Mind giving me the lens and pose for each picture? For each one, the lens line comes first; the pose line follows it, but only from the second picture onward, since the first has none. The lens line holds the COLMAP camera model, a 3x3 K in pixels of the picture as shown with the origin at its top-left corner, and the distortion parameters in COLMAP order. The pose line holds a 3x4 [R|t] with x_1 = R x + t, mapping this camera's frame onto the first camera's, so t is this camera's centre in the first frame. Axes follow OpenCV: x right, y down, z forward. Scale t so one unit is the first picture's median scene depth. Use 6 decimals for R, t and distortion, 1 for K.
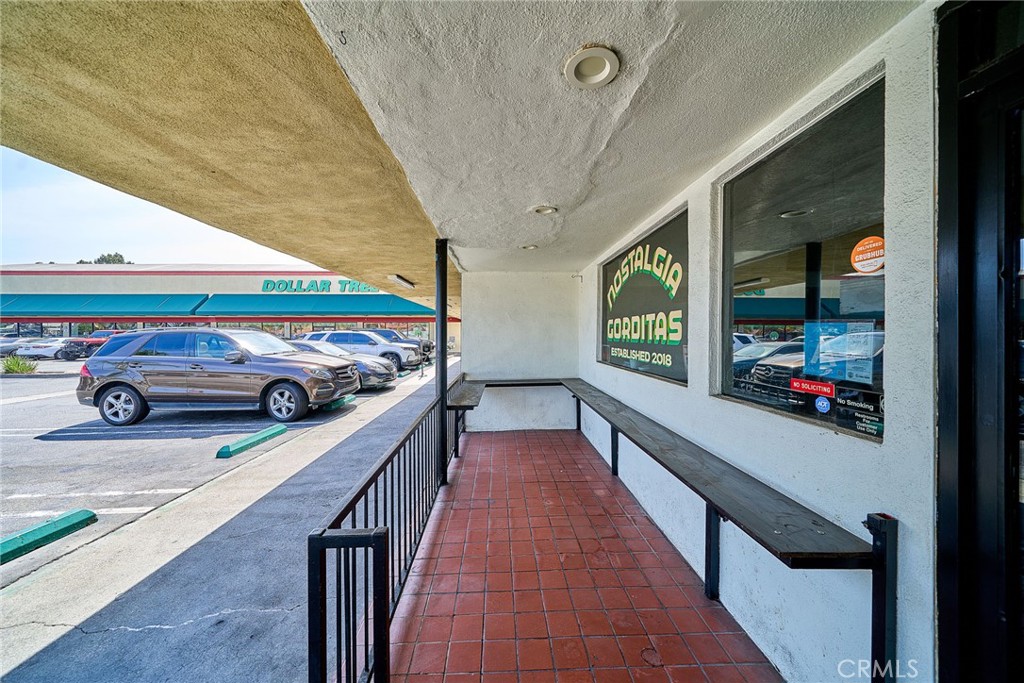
lens RADIAL K [[351.8, 0, 509.3], [0, 351.8, 334.9], [0, 0, 1]] dist [-0.000277, -0.000714]
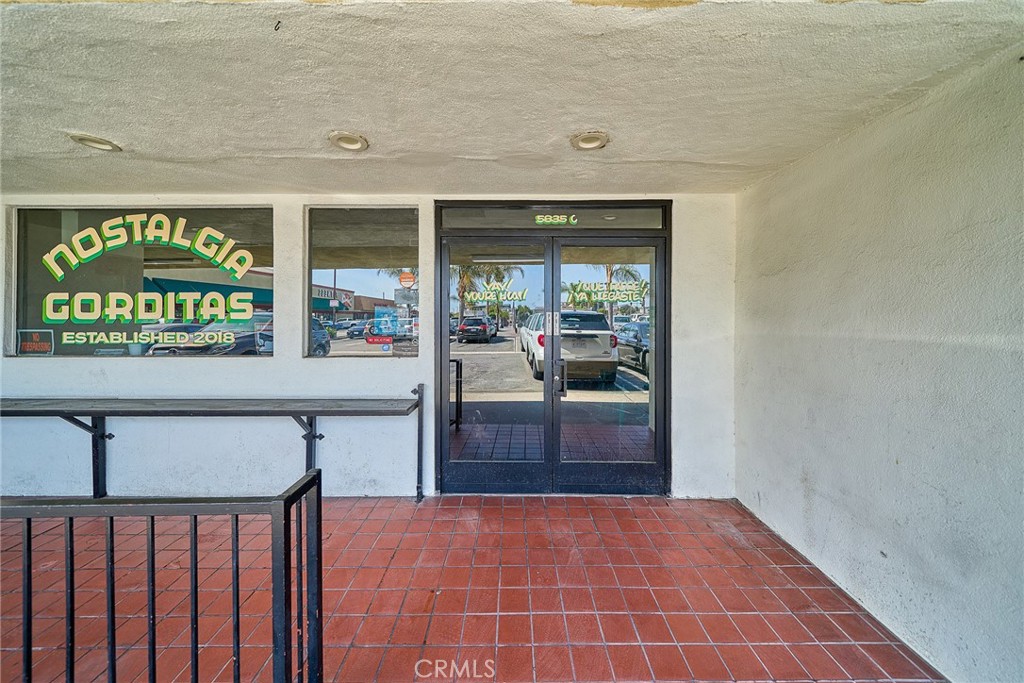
lens RADIAL K [[351.8, 0, 515.3], [0, 351.8, 315.1], [0, 0, 1]] dist [-0.000277, -0.000714]
pose [[0.017760, 0.002264, 0.999840, -0.265821], [0.003031, 0.999993, -0.002318, 0.003459], [-0.999838, 0.003072, 0.017753, 0.048998]]
